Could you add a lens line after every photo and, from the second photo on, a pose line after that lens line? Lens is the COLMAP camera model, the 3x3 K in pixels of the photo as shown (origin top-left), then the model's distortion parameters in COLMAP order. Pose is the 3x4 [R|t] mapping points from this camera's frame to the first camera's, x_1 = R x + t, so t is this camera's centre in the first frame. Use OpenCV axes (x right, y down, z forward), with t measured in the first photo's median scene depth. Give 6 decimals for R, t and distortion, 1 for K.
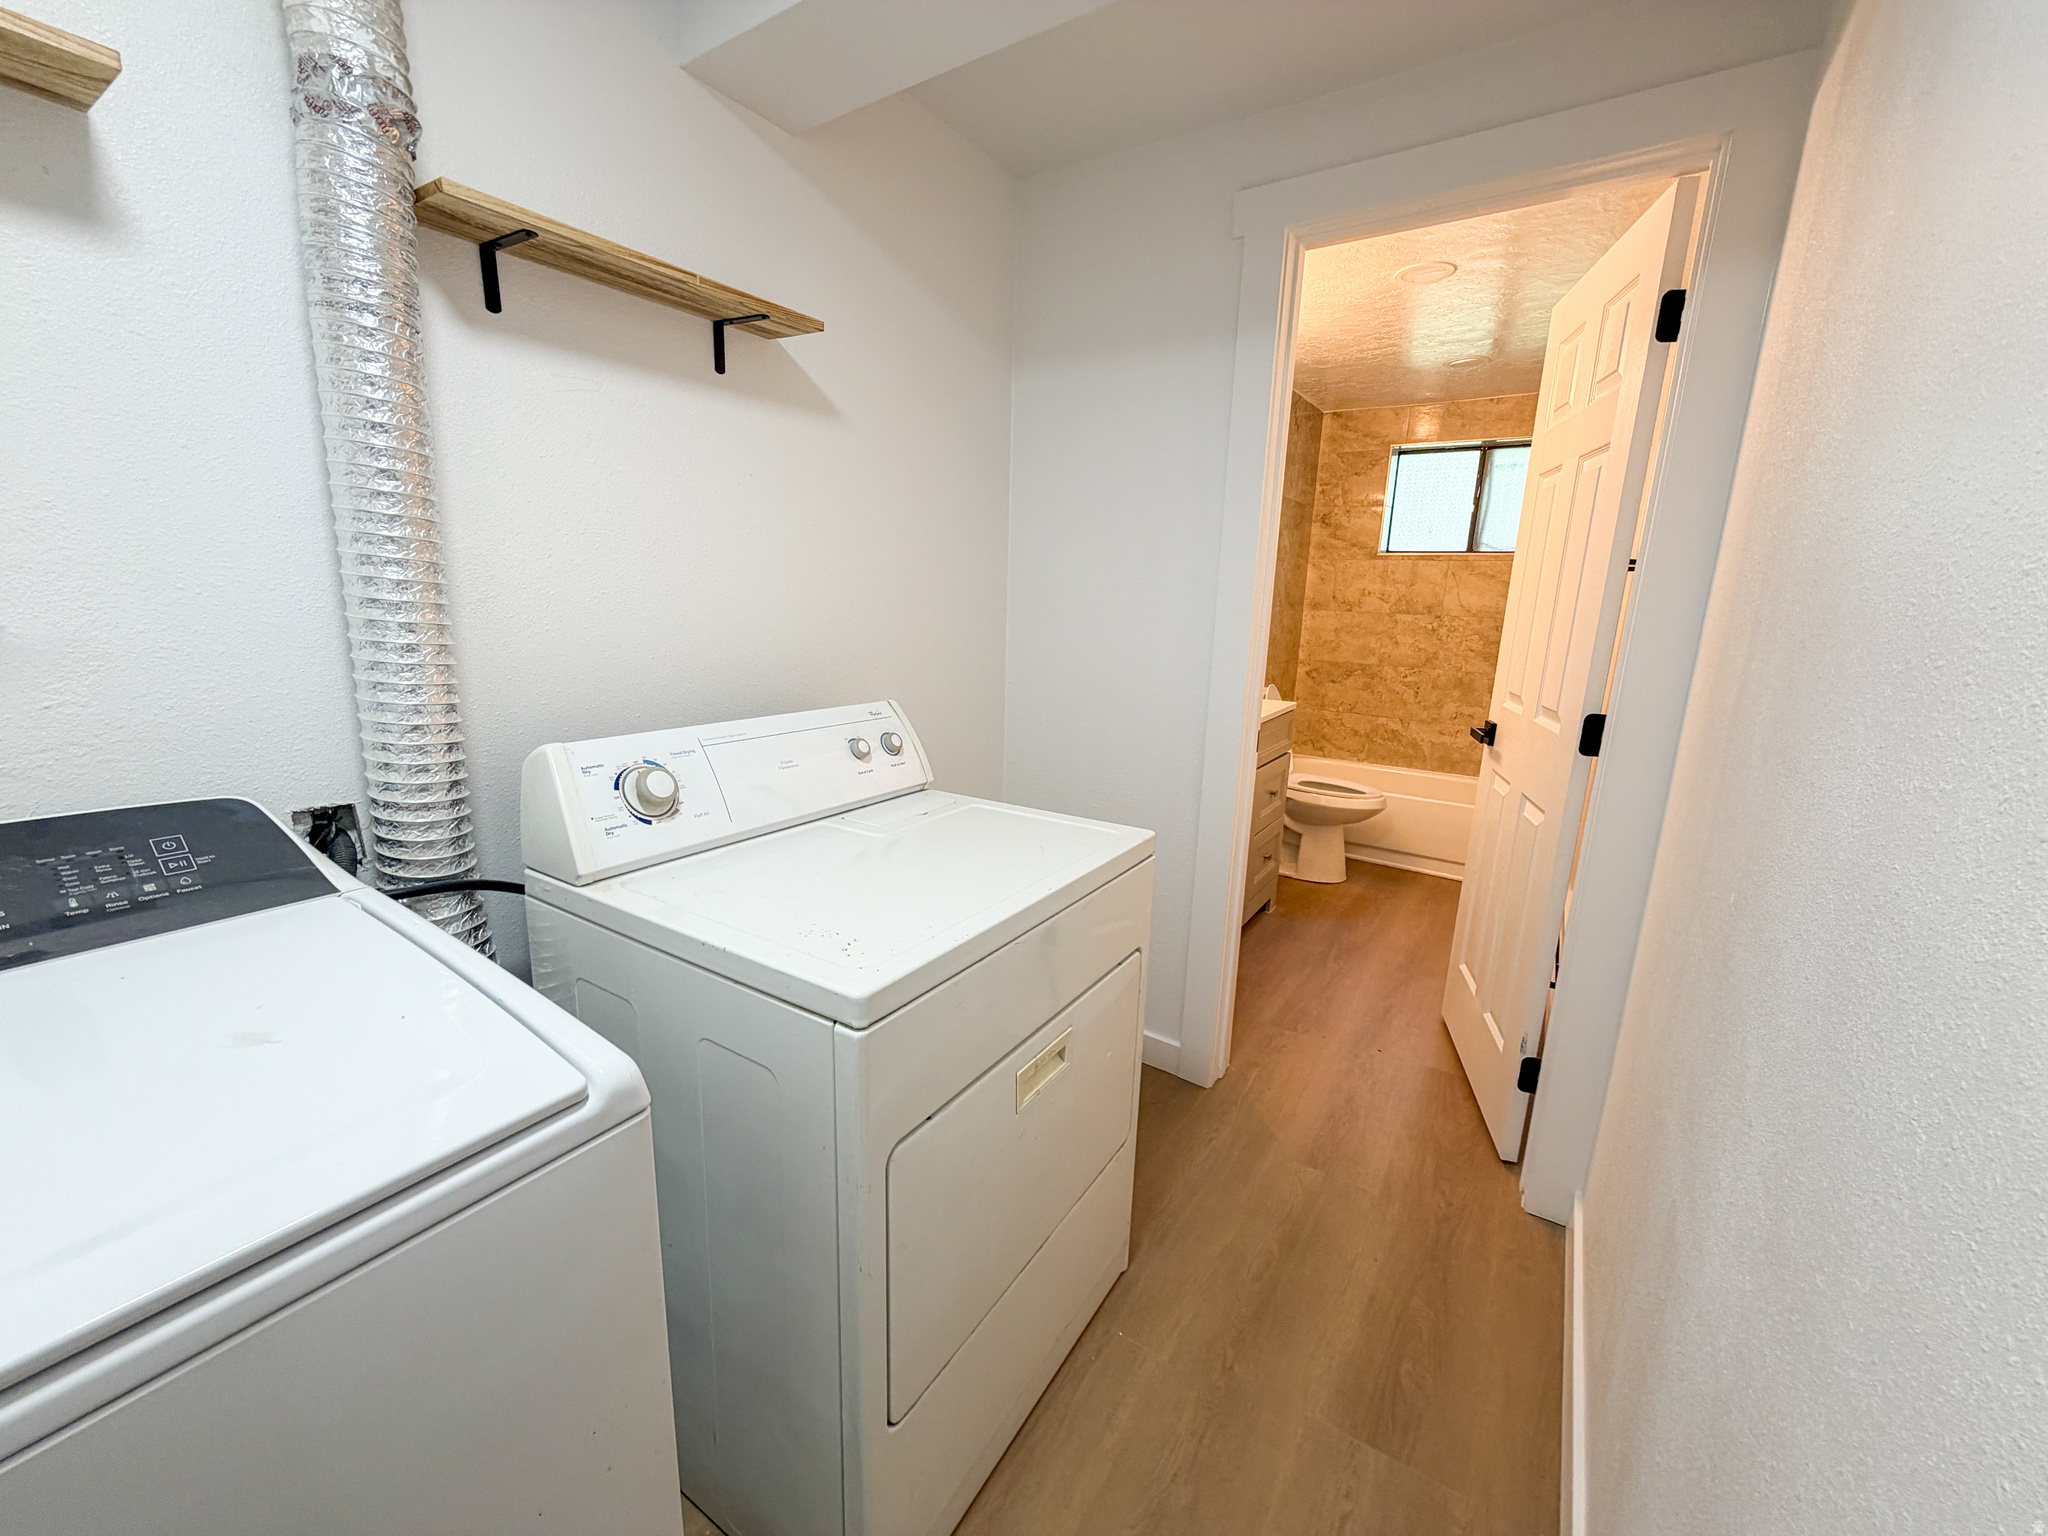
lens RADIAL K [[819.1, 0, 1016.0], [0, 819.1, 769.1], [0, 0, 1]] dist [0.001285, 0.000047]
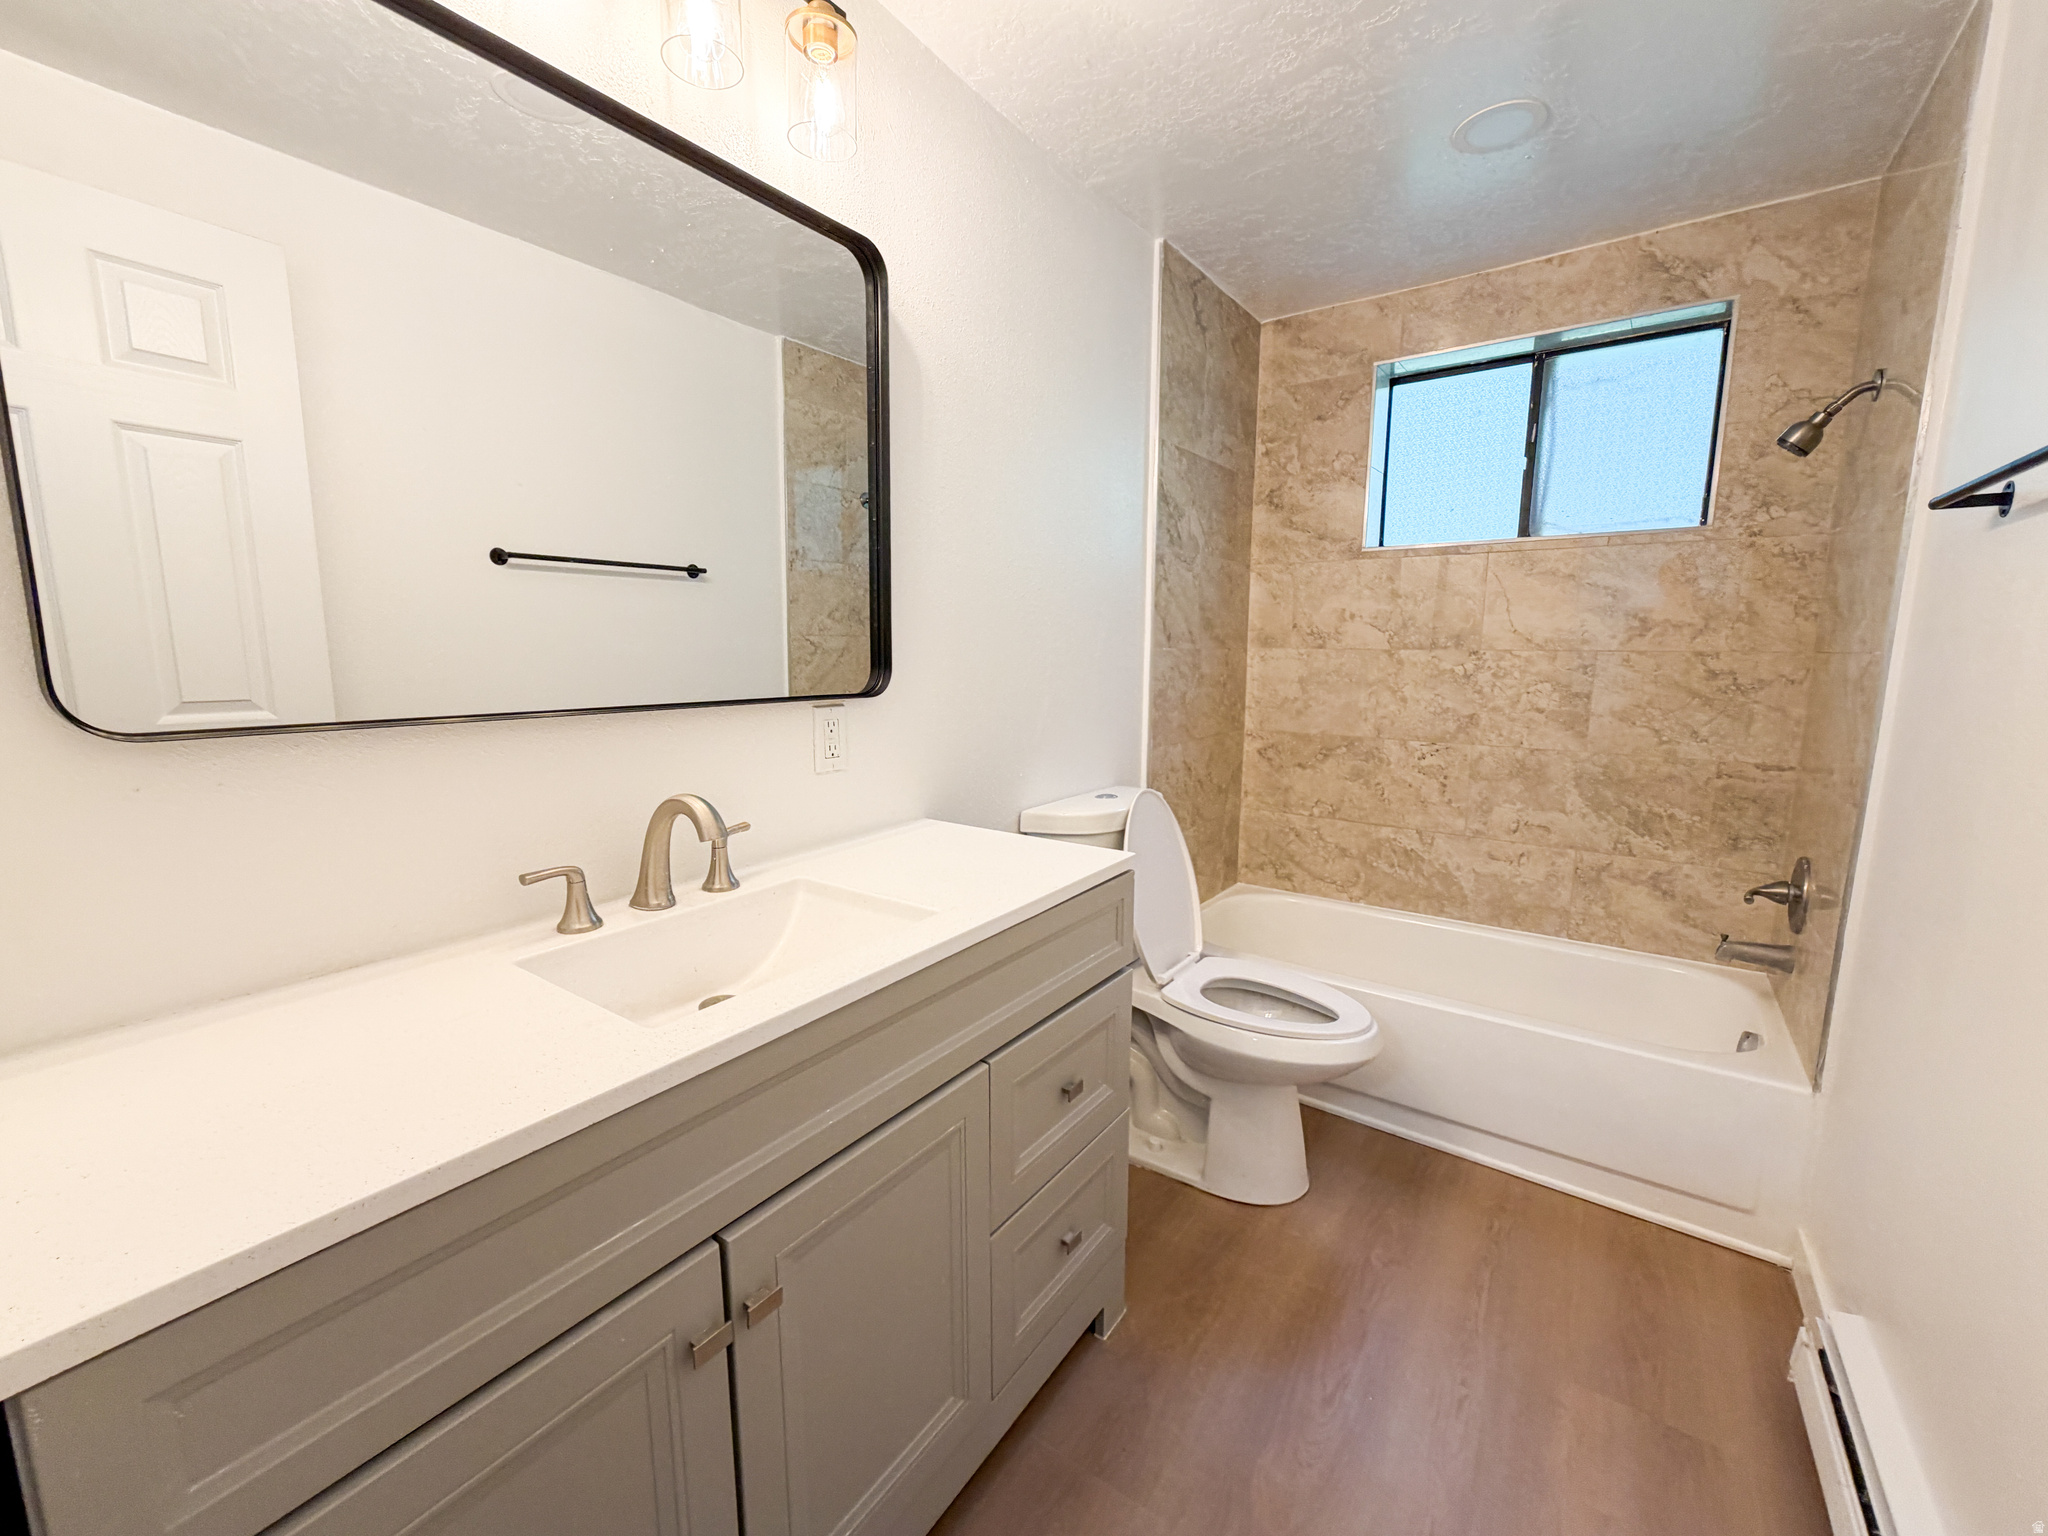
lens RADIAL K [[819.1, 0, 1028.8], [0, 819.1, 768.3], [0, 0, 1]] dist [0.001285, 0.000047]
pose [[0.999046, -0.022705, -0.037303, 0.220233], [0.020082, 0.997398, -0.069241, -0.070770], [0.038778, 0.068425, 0.996902, 0.416069]]
